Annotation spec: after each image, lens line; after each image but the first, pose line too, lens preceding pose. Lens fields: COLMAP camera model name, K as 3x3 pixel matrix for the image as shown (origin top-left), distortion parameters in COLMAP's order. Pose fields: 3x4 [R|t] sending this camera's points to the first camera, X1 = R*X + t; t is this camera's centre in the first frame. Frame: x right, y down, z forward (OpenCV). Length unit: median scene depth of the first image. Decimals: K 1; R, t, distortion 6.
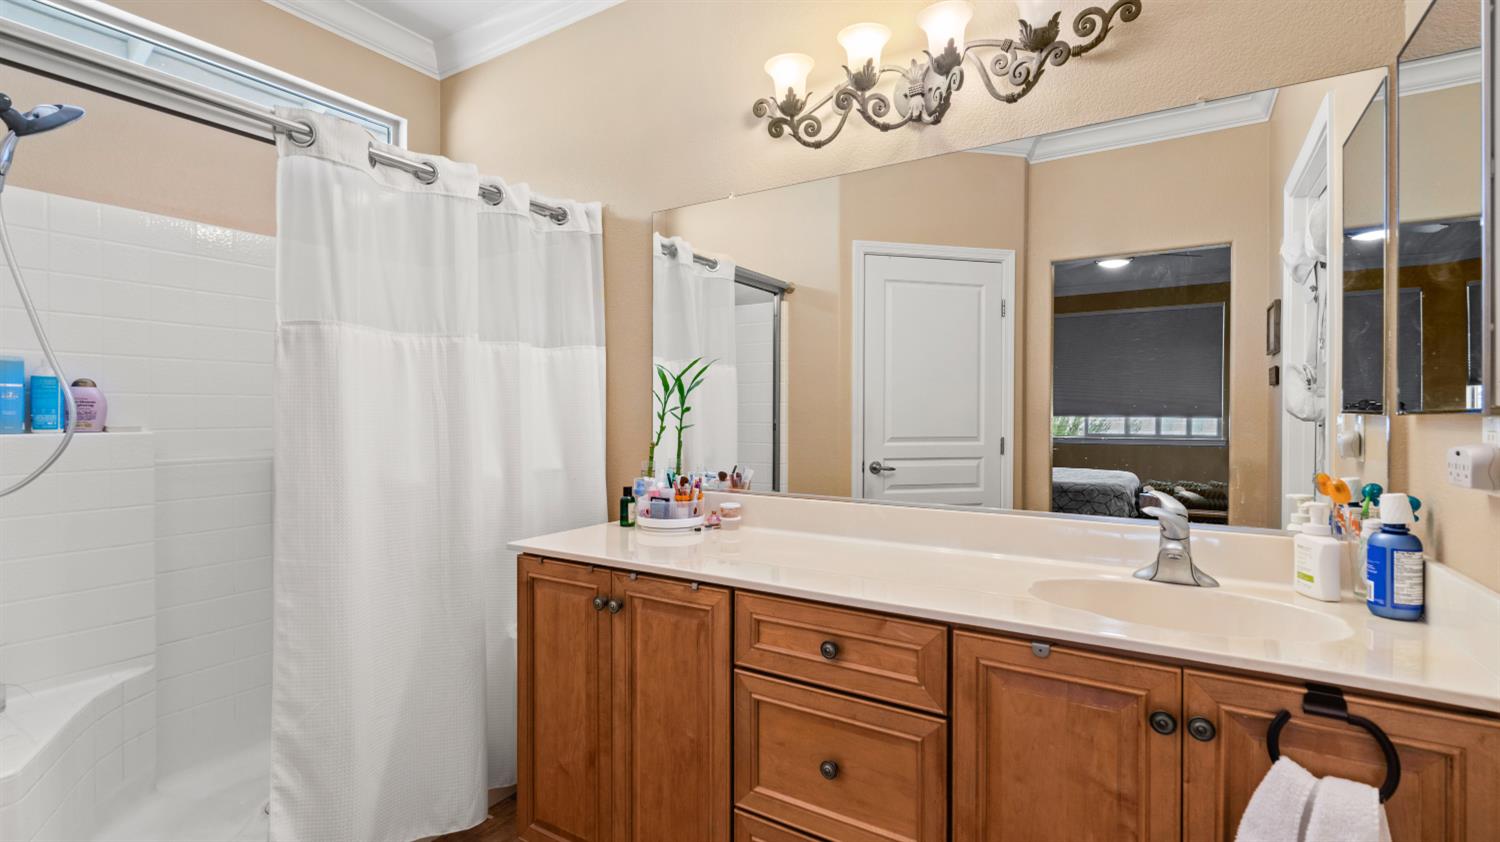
lens RADIAL K [[682.1, 0, 749.1], [0, 682.1, 417.9], [0, 0, 1]] dist [-0.003922, -0.000080]
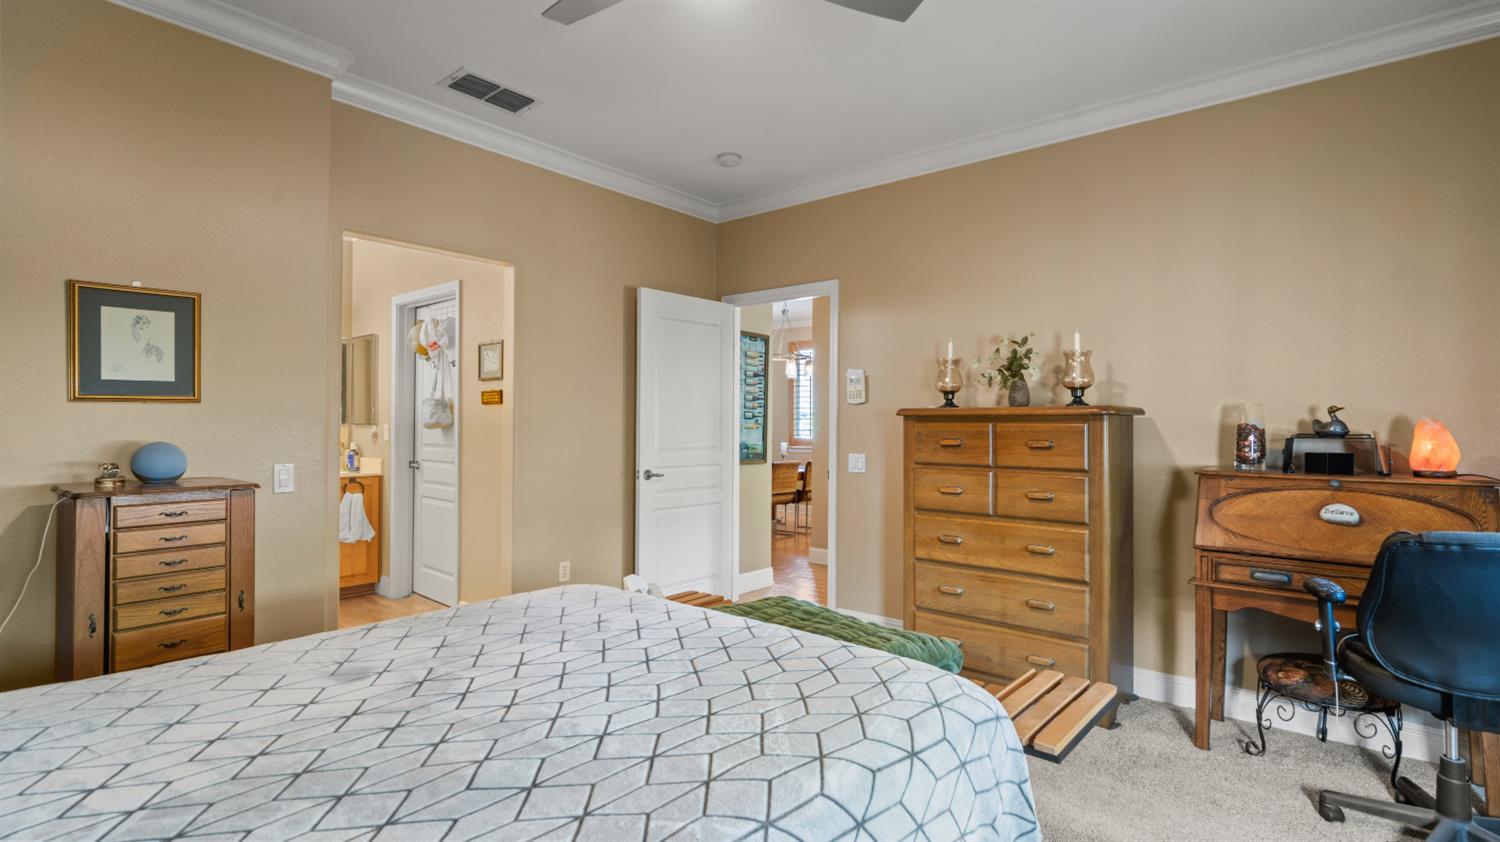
lens RADIAL K [[724.7, 0, 750.4], [0, 724.7, 425.7], [0, 0, 1]] dist [-0.005321, 0.004737]
pose [[0.146951, 0.003998, 0.989136, -3.703183], [-0.010742, 0.999939, -0.002446, -0.017073], [-0.989085, -0.010266, 0.146985, -2.496256]]
